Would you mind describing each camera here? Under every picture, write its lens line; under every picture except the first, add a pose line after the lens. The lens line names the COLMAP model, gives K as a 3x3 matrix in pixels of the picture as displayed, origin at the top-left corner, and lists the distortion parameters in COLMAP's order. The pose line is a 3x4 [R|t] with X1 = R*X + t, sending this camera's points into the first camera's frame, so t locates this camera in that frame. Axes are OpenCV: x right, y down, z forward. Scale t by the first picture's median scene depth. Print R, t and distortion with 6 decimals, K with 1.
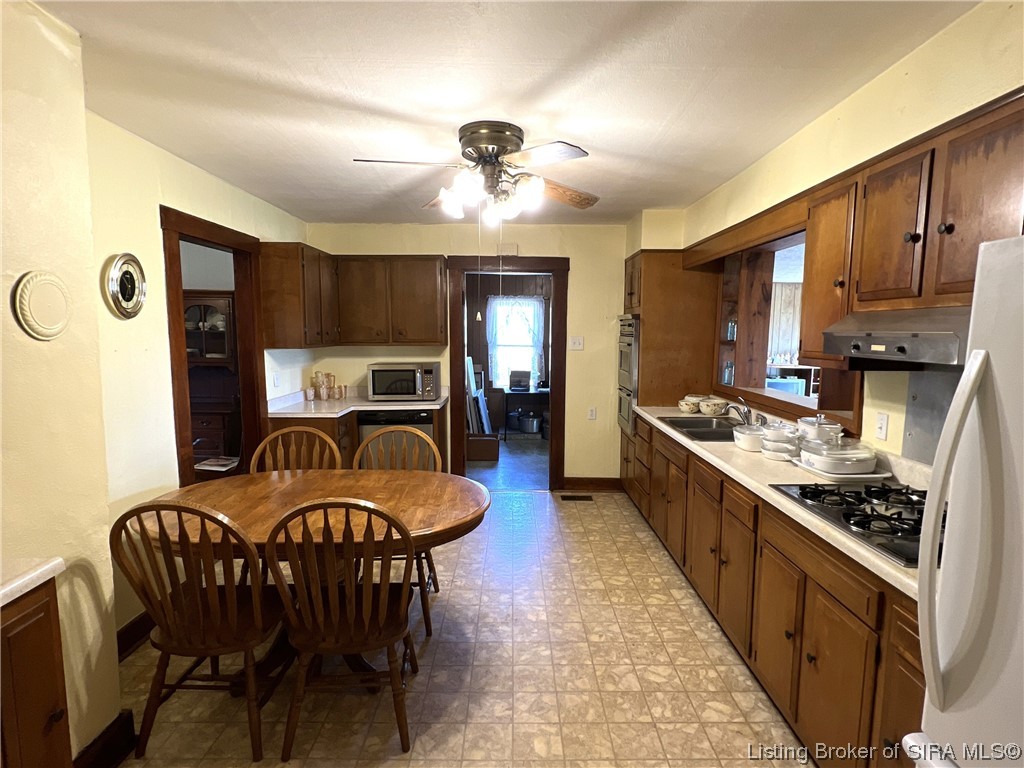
lens RADIAL K [[543.2, 0, 511.5], [0, 543.2, 394.6], [0, 0, 1]] dist [0.001789, -0.000014]
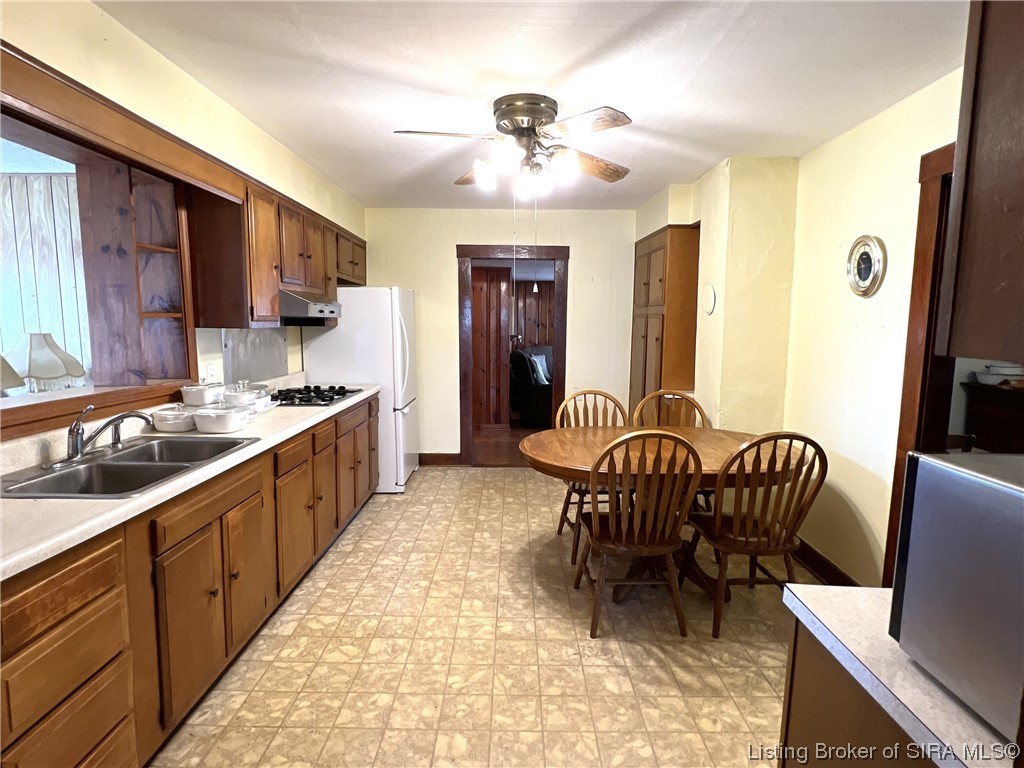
lens RADIAL K [[547.5, 0, 512.0], [0, 547.5, 384.0], [0, 0, 1]] dist [-0.002875, -0.000604]
pose [[-0.999833, -0.015846, 0.009118, -0.028613], [-0.013346, 0.973481, 0.228377, -0.209149], [-0.012495, 0.228217, -0.973530, 2.096517]]
